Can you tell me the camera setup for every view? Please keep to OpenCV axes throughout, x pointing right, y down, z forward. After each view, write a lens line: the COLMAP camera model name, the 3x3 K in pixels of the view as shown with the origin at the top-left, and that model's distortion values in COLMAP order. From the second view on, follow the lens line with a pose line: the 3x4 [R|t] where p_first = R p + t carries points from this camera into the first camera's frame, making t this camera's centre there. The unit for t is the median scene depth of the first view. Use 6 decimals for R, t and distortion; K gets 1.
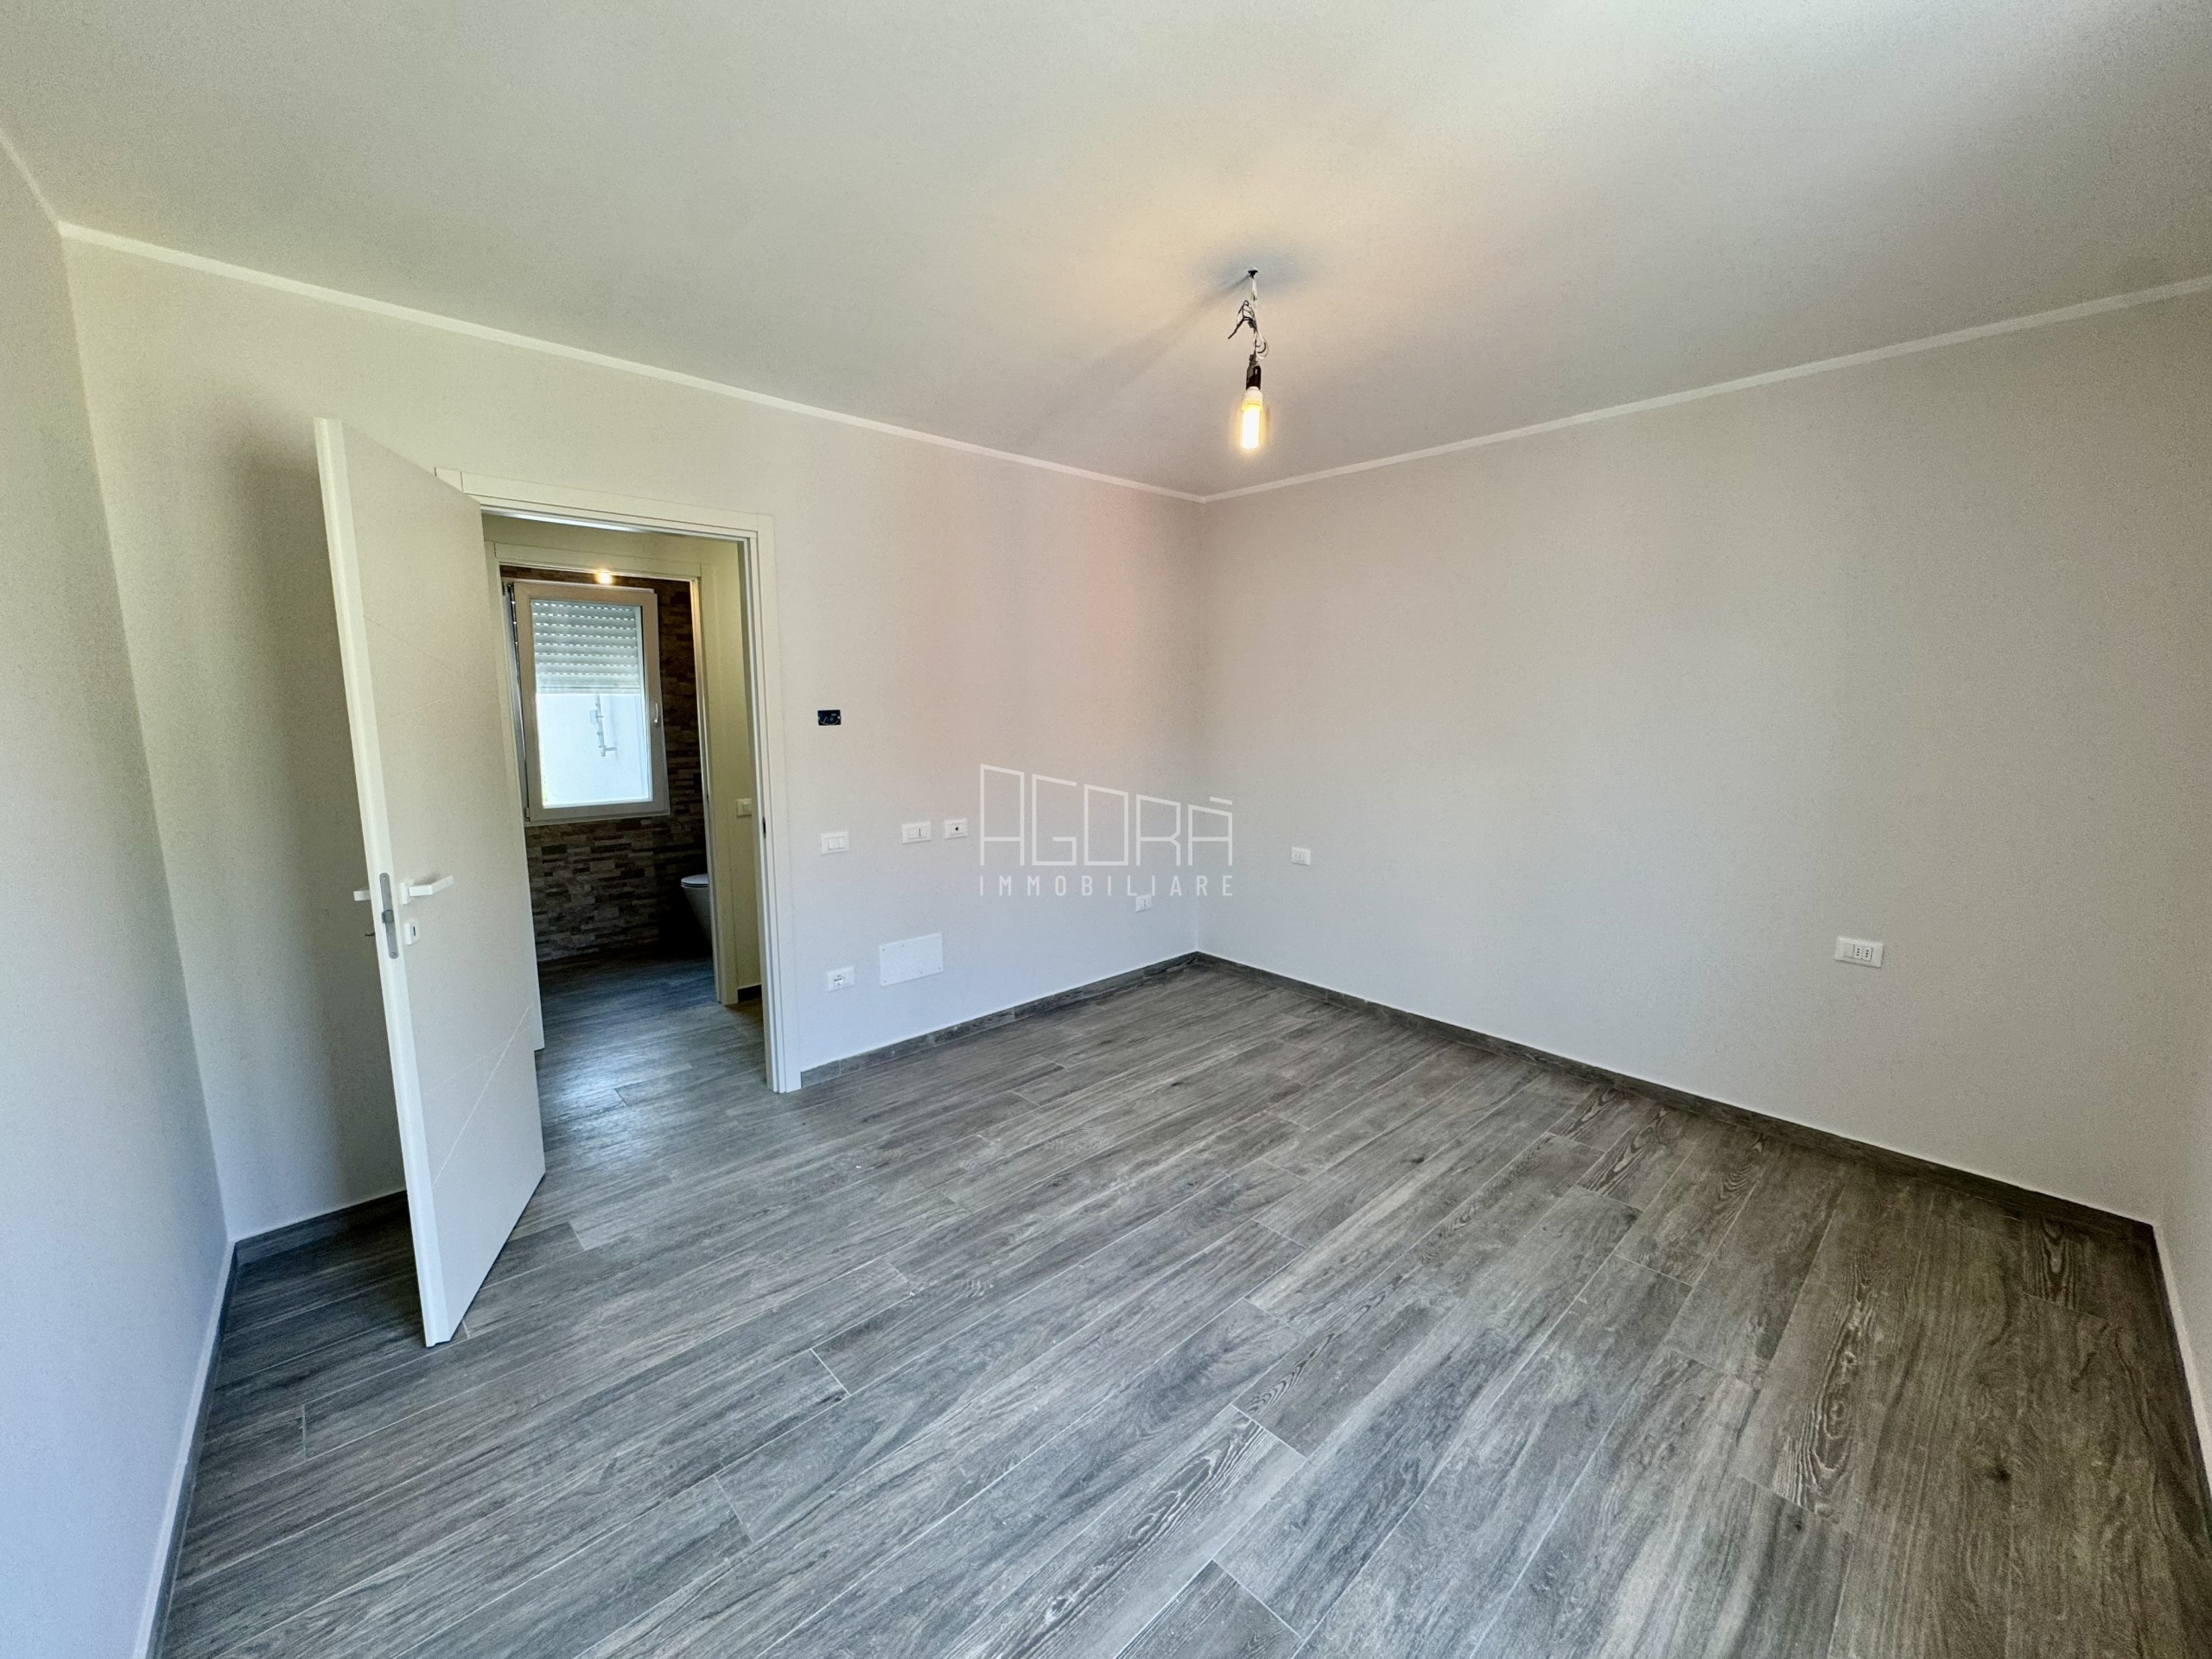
lens RADIAL K [[883.8, 0, 1108.0], [0, 883.8, 826.2], [0, 0, 1]] dist [-0.003411, 0.000957]
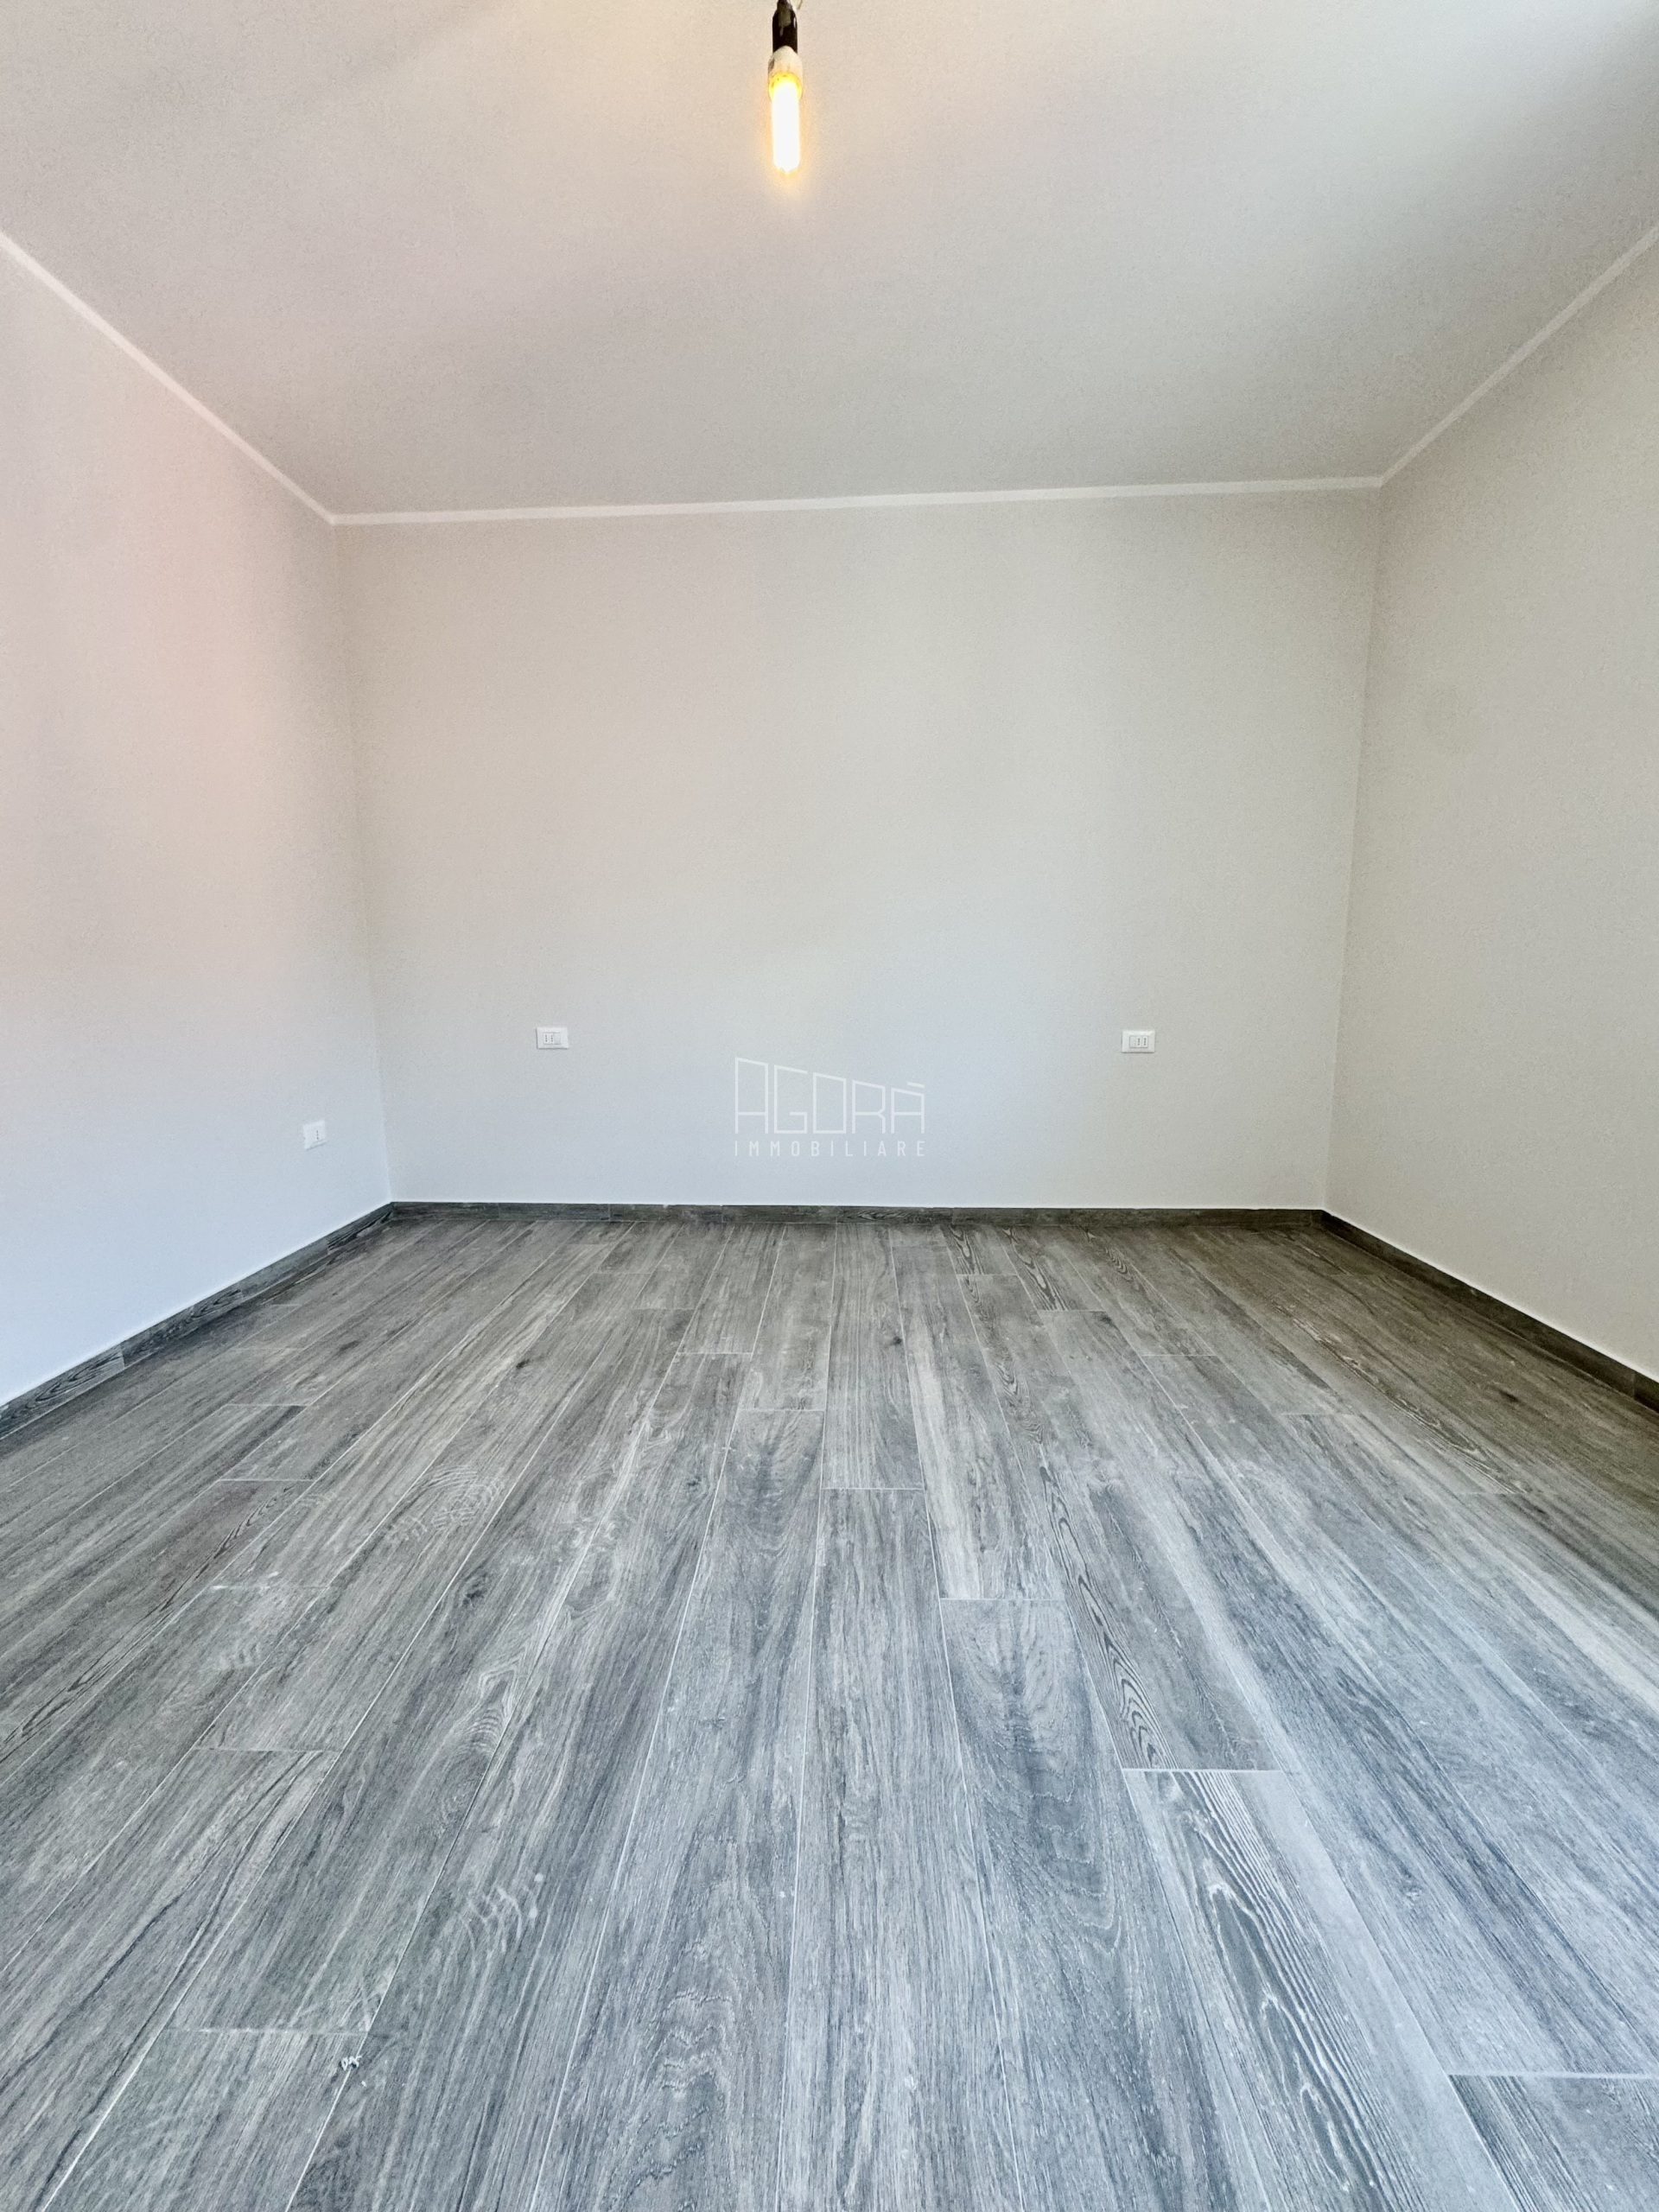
lens RADIAL K [[883.8, 0, 833.3], [0, 883.8, 1102.7], [0, 0, 1]] dist [-0.003411, 0.000957]
pose [[0.708691, -0.115034, 0.696077, -0.277193], [0.109557, 0.992593, 0.052495, 0.146019], [-0.696960, 0.039057, 0.716045, 0.577857]]
